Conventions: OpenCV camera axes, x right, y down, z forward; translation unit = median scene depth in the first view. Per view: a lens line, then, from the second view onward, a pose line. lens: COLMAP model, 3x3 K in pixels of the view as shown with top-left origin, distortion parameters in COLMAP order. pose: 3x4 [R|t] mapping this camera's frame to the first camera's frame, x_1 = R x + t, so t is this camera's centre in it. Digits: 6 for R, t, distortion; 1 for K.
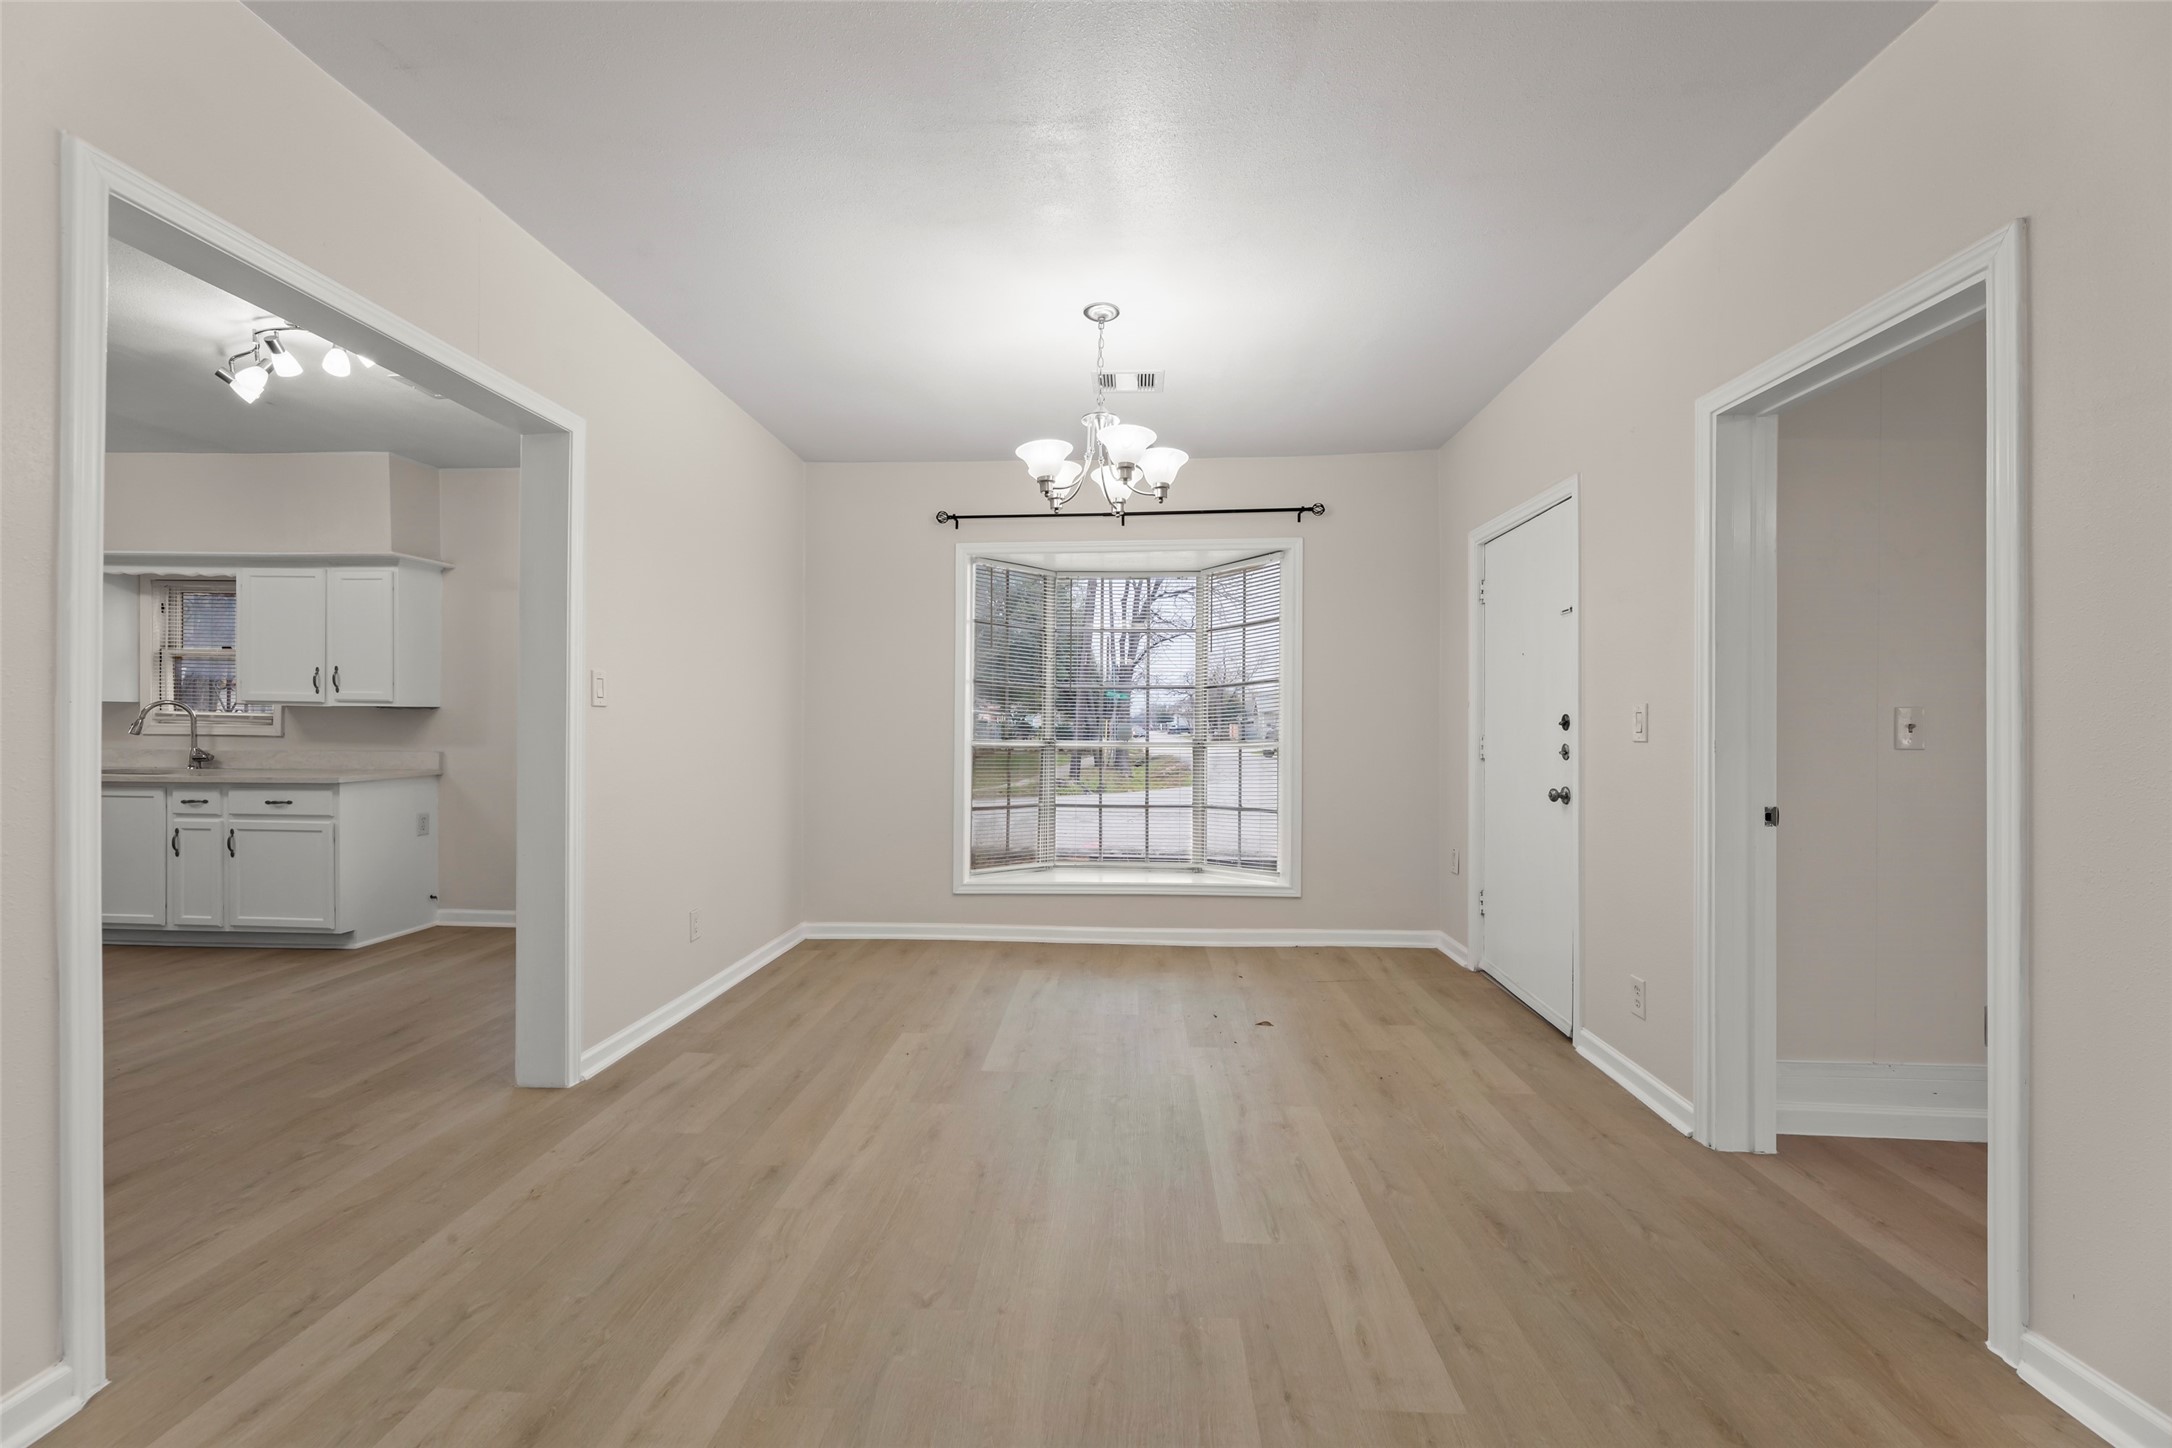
lens RADIAL K [[885.5, 0, 1098.2], [0, 885.5, 724.2], [0, 0, 1]] dist [-0.001760, 0.000679]
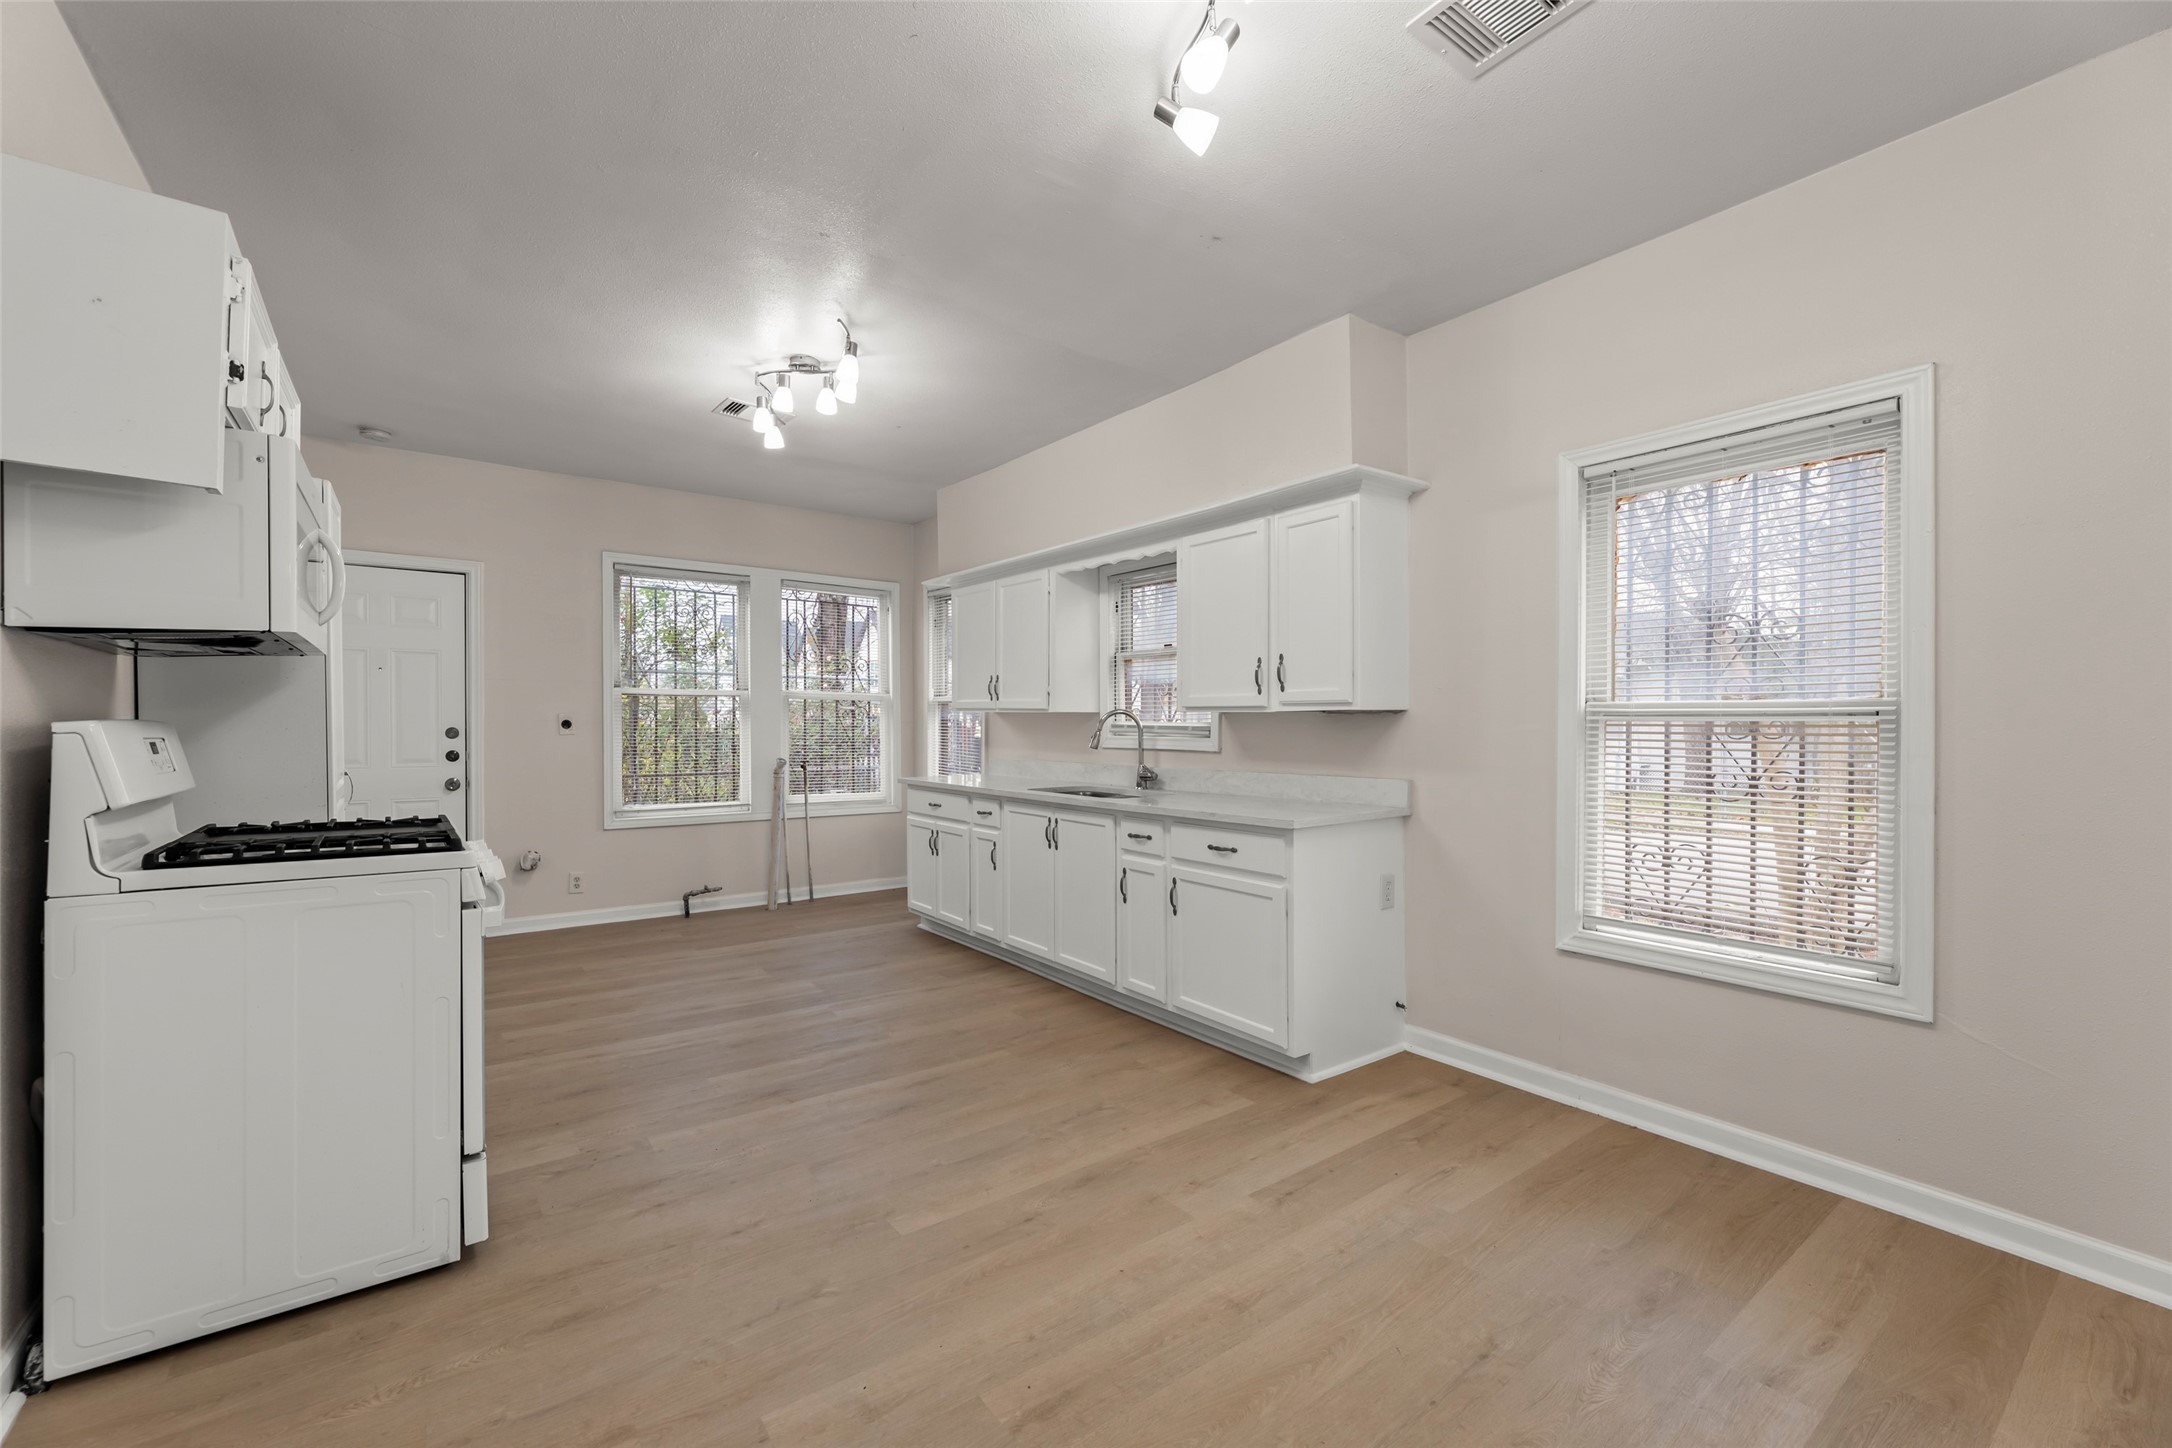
lens RADIAL K [[885.5, 0, 1074.7], [0, 885.5, 735.0], [0, 0, 1]] dist [-0.001760, 0.000679]
pose [[0.636460, -0.000186, -0.771309, -0.453172], [0.003274, 0.999992, 0.002460, -0.004310], [0.771302, -0.004091, 0.636456, 0.456526]]
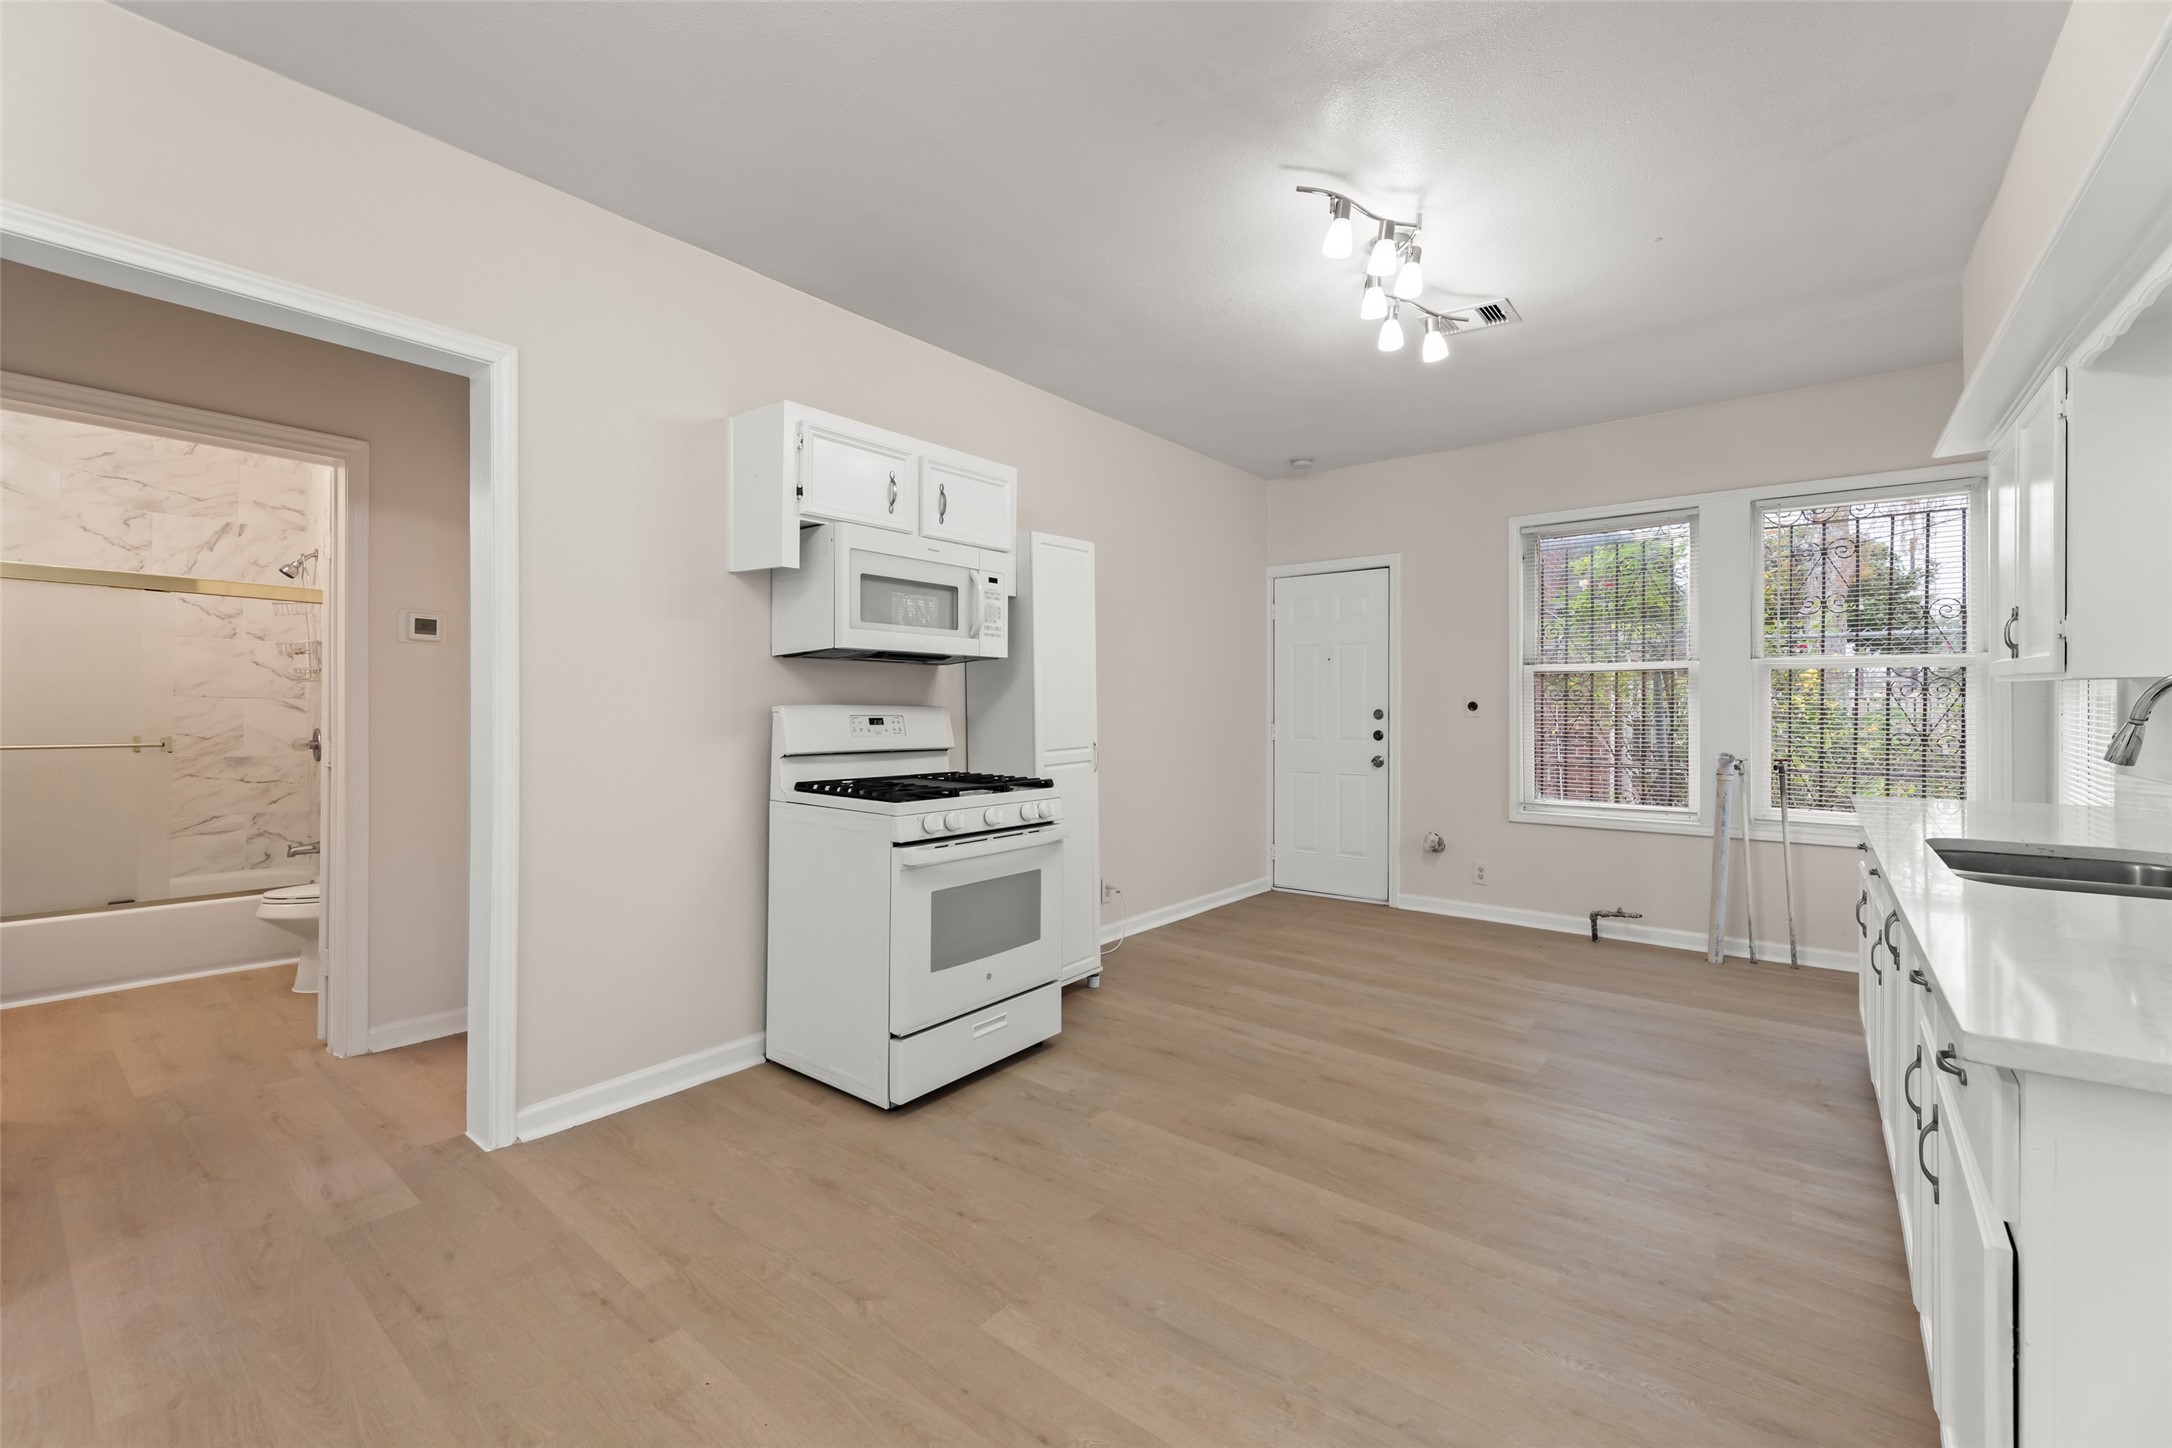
lens RADIAL K [[885.5, 0, 1085.4], [0, 885.5, 720.7], [0, 0, 1]] dist [-0.001760, 0.000679]
pose [[-0.580547, 0.005145, -0.814211, -0.583186], [-0.006136, 0.999924, 0.010693, -0.008767], [0.814204, 0.011203, -0.580471, 0.936208]]
